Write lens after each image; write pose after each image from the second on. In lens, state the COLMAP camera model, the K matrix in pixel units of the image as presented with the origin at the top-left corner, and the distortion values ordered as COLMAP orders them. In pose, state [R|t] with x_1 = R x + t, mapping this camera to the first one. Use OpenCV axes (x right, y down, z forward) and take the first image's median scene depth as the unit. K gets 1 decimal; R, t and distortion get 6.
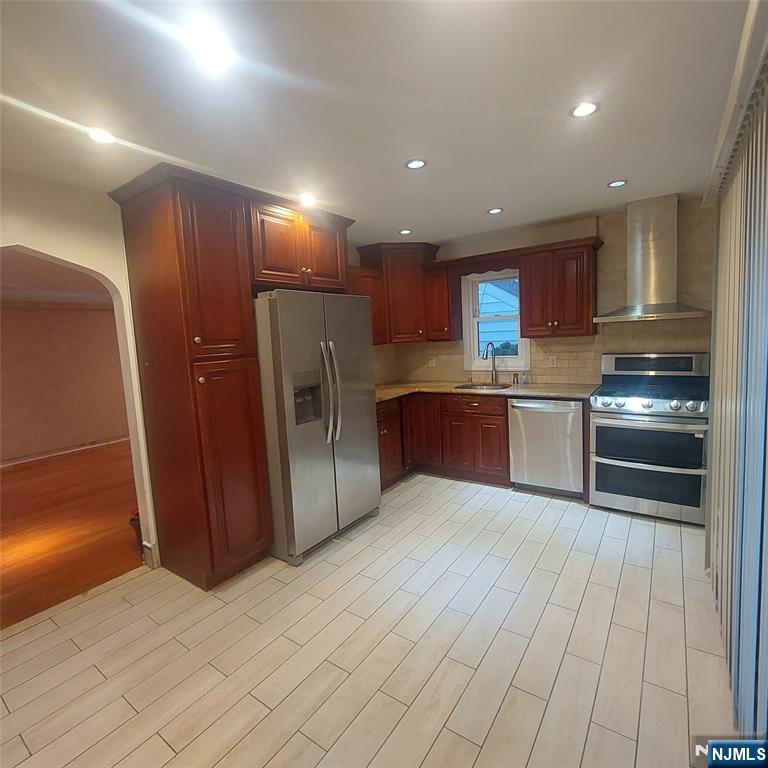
lens RADIAL K [[408.2, 0, 388.4], [0, 408.2, 381.9], [0, 0, 1]] dist [-0.017641, -0.000088]
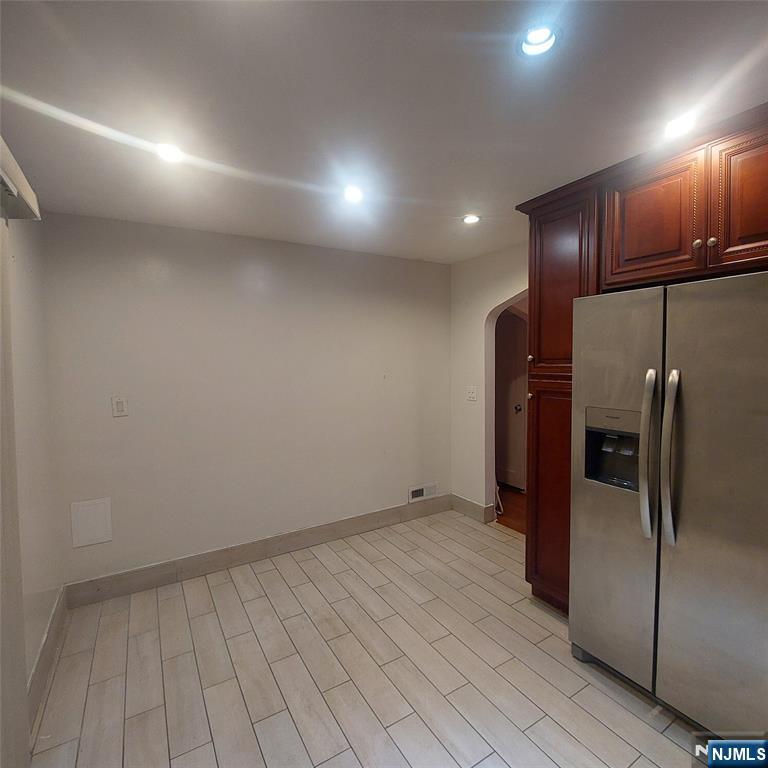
lens RADIAL K [[408.2, 0, 389.4], [0, 408.2, 381.1], [0, 0, 1]] dist [-0.017641, -0.000088]
pose [[-0.398967, 0.099092, -0.911596, 0.791943], [-0.076280, 0.987111, 0.140685, -0.198092], [0.913787, 0.125665, -0.386266, 1.294844]]
